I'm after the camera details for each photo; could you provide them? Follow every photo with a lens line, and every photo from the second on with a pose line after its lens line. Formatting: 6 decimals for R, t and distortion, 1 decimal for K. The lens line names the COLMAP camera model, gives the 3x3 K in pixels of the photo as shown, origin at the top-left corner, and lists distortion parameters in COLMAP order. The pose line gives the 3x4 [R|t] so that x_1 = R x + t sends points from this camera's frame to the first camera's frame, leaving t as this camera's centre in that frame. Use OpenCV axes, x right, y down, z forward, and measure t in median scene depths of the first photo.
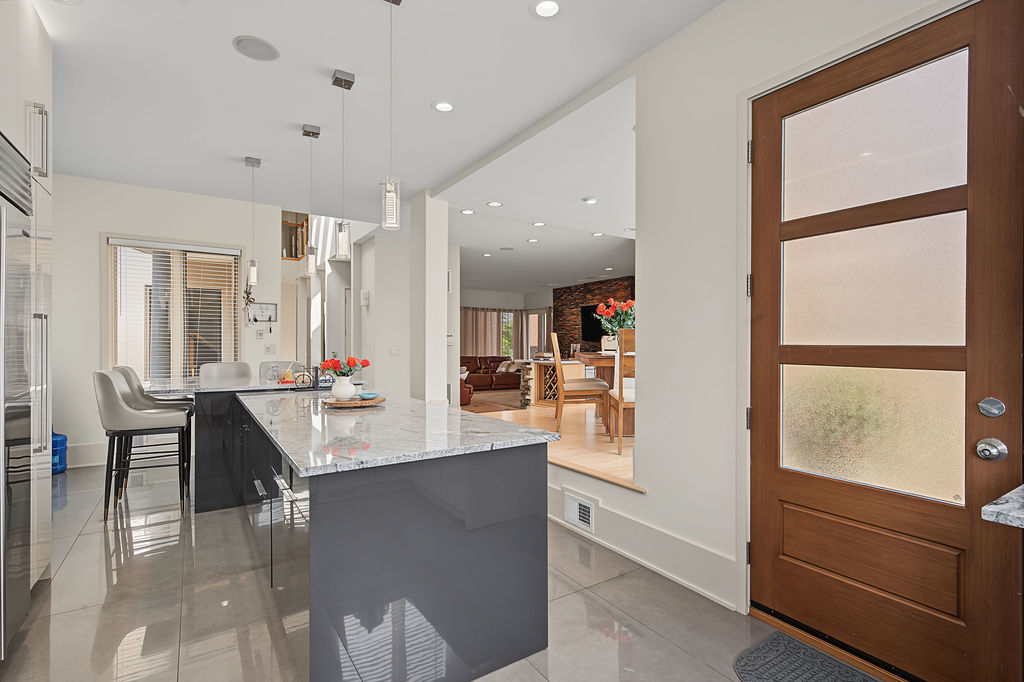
lens RADIAL K [[477.9, 0, 516.8], [0, 477.9, 342.2], [0, 0, 1]] dist [-0.000256, -0.000133]
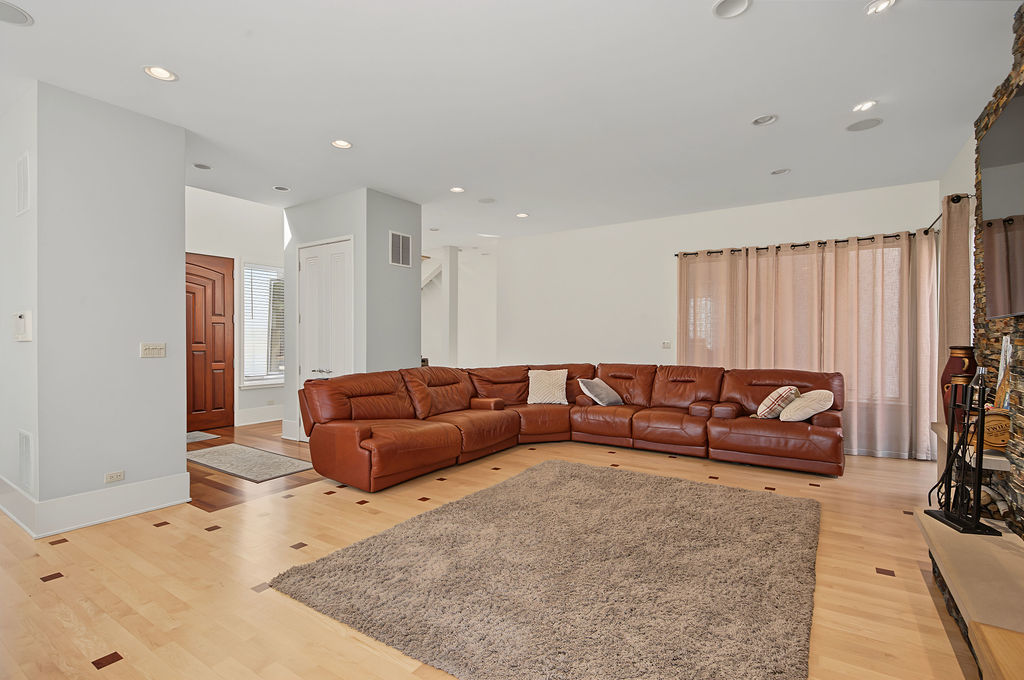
lens RADIAL K [[477.9, 0, 516.8], [0, 477.9, 341.2], [0, 0, 1]] dist [-0.000256, -0.000133]
pose [[0.393621, 0.003077, -0.919268, 0.224126], [0.002714, 0.999986, 0.004510, 0.004548], [0.919269, -0.004270, 0.393607, 0.694177]]
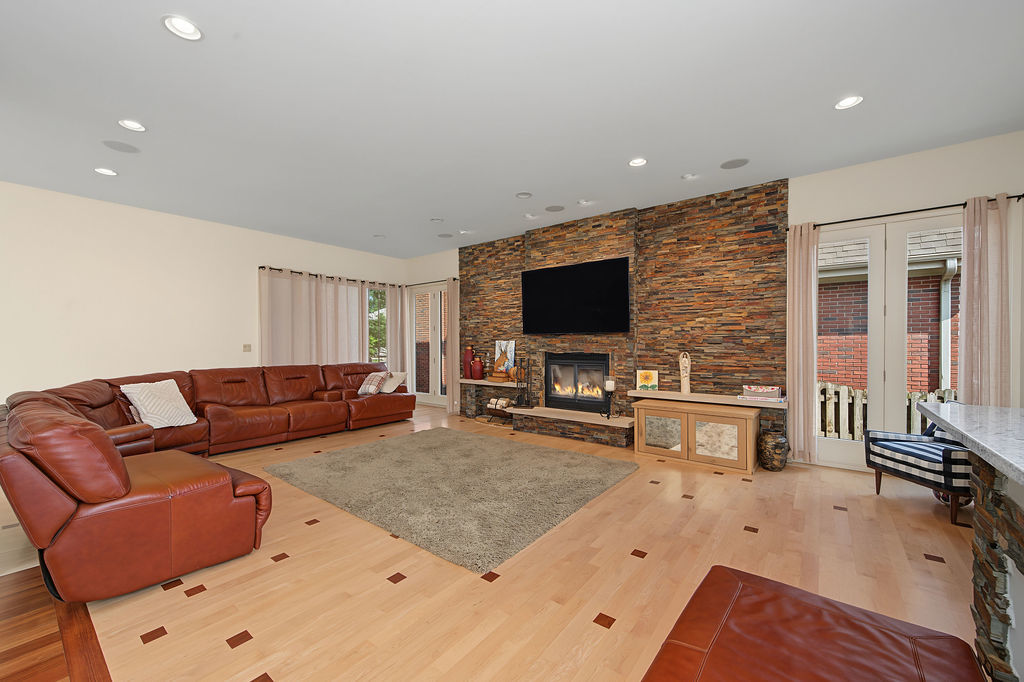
lens RADIAL K [[401.9, 0, 511.0], [0, 401.9, 346.7], [0, 0, 1]] dist [0.012041, -0.004644]
pose [[0.948380, -0.008361, 0.317027, -0.022994], [0.004119, 0.999893, 0.014048, 0.004239], [-0.317110, -0.012017, 0.948313, 0.521638]]
